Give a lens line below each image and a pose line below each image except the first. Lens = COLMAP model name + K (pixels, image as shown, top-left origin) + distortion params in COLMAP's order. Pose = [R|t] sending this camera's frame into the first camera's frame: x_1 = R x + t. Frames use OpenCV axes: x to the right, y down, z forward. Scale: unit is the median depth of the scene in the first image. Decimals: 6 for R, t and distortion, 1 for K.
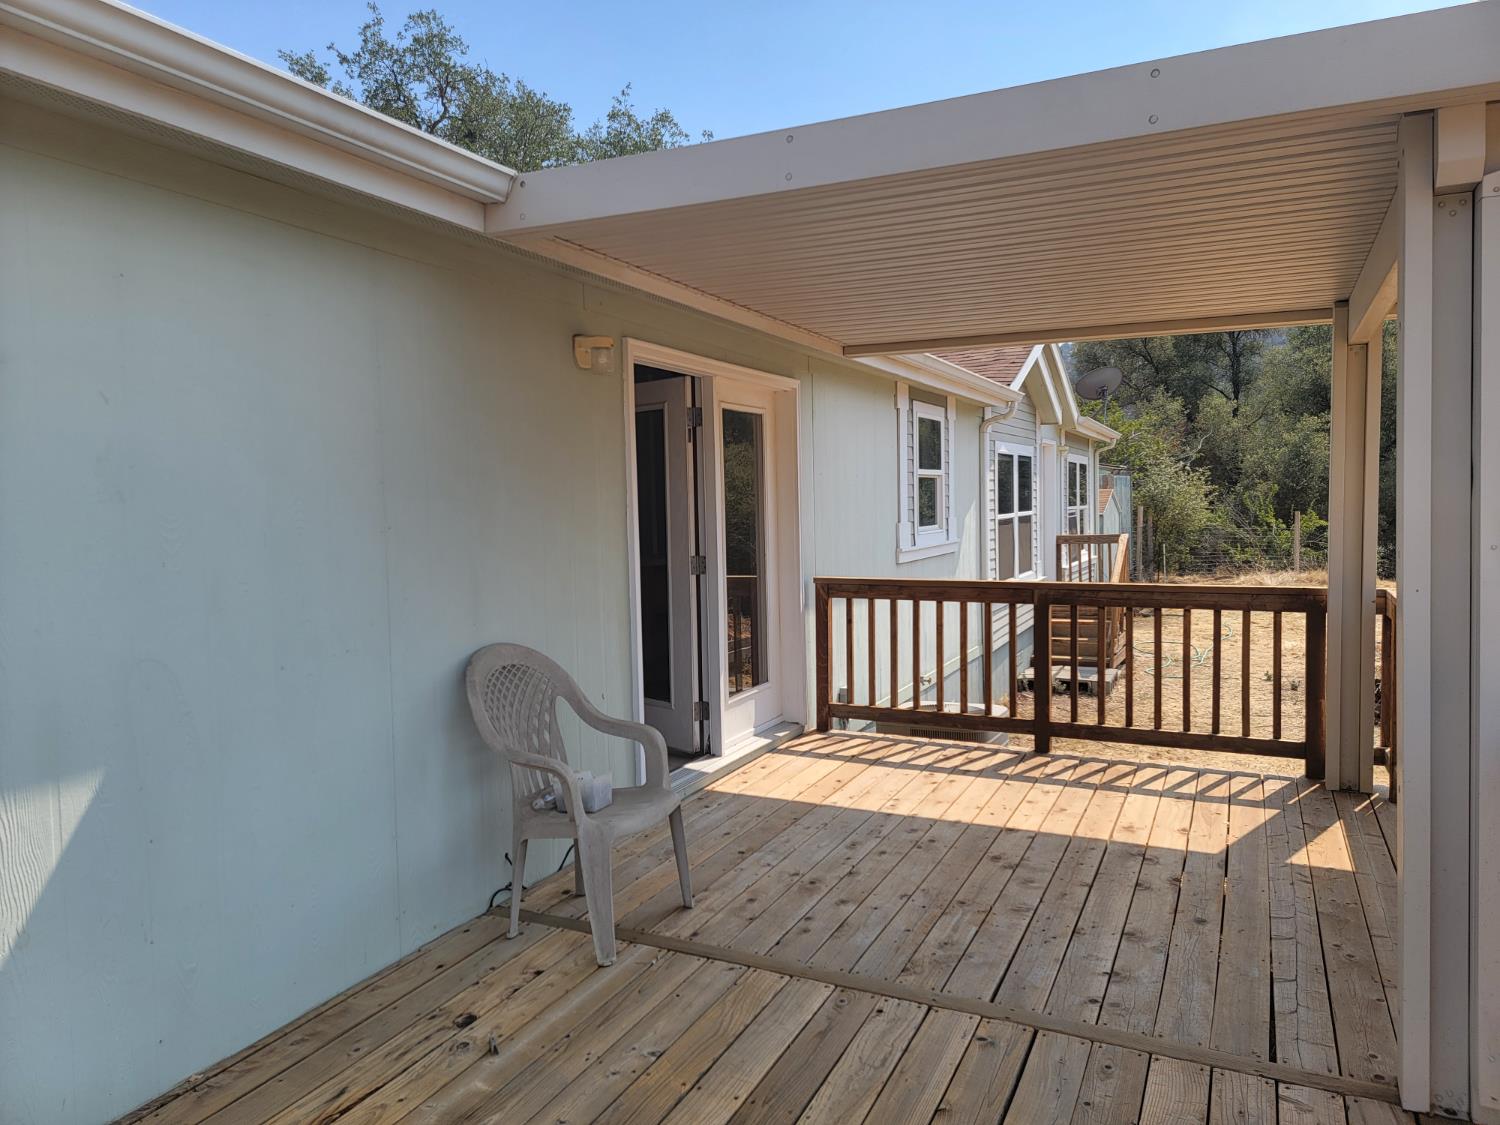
lens RADIAL K [[1026.6, 0, 757.0], [0, 1026.6, 571.2], [0, 0, 1]] dist [0.076892, -0.062044]
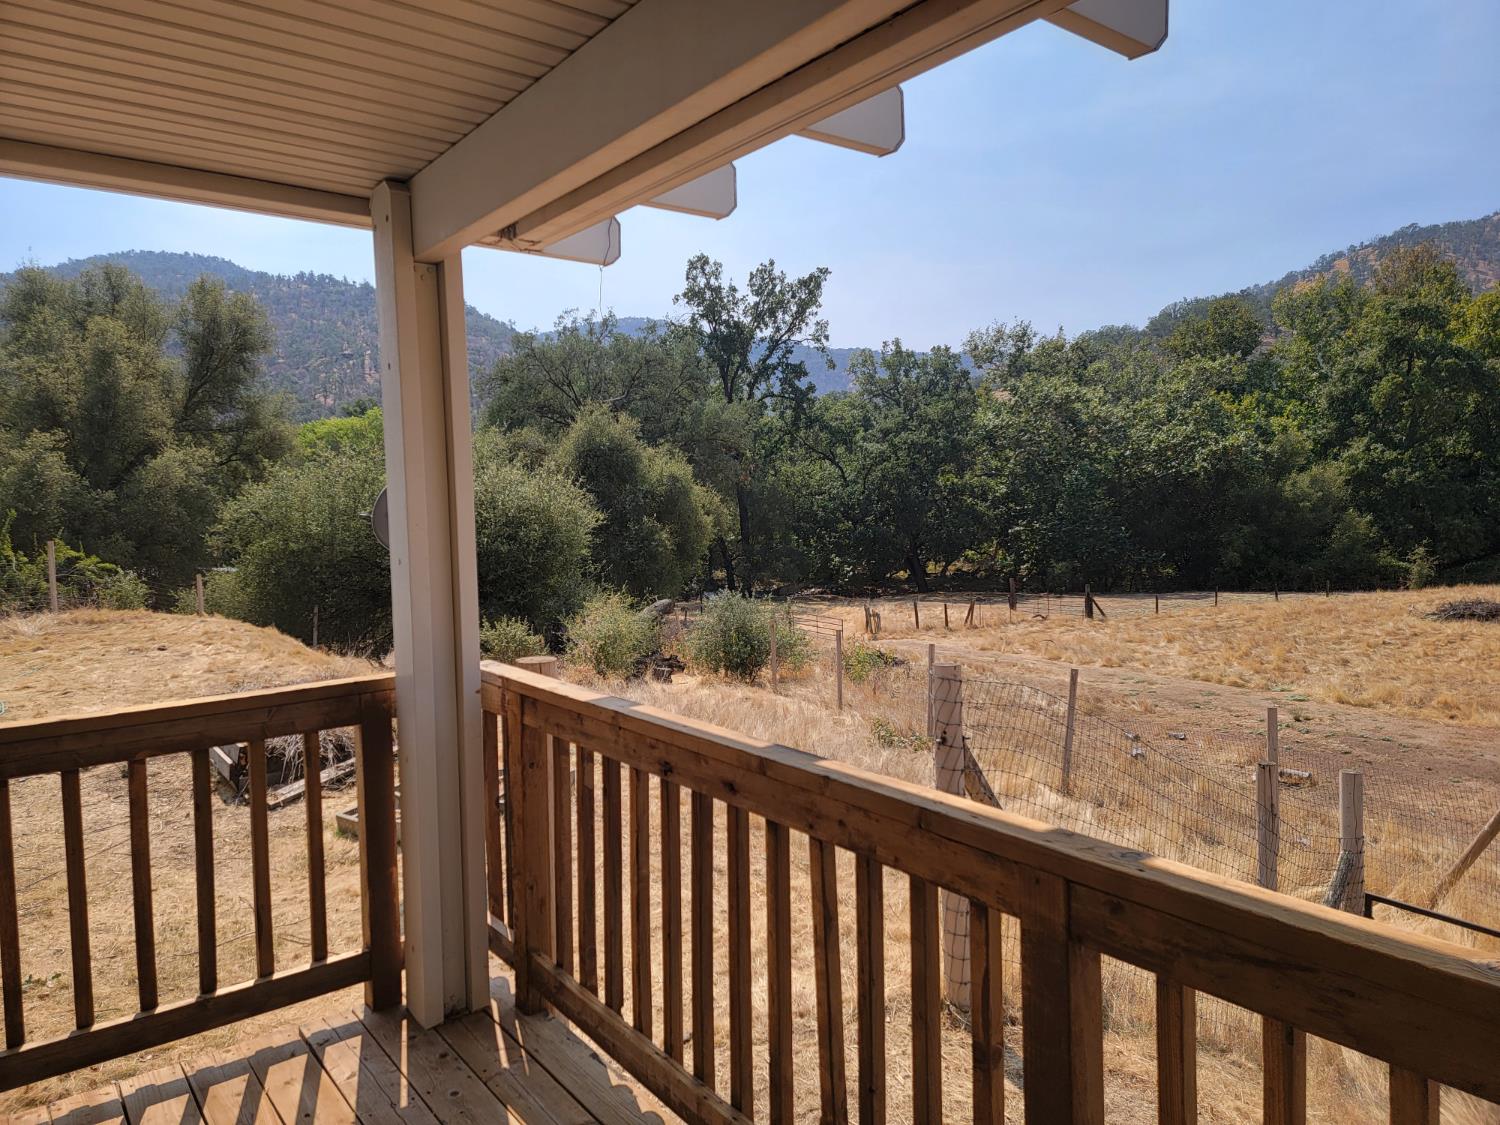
lens RADIAL K [[1026.6, 0, 742.3], [0, 1026.6, 552.1], [0, 0, 1]] dist [0.076892, -0.062044]
pose [[0.462433, -0.040100, 0.885747, 0.120672], [0.078384, 0.996914, 0.004210, -0.038914], [-0.883183, 0.067481, 0.464150, 0.531388]]
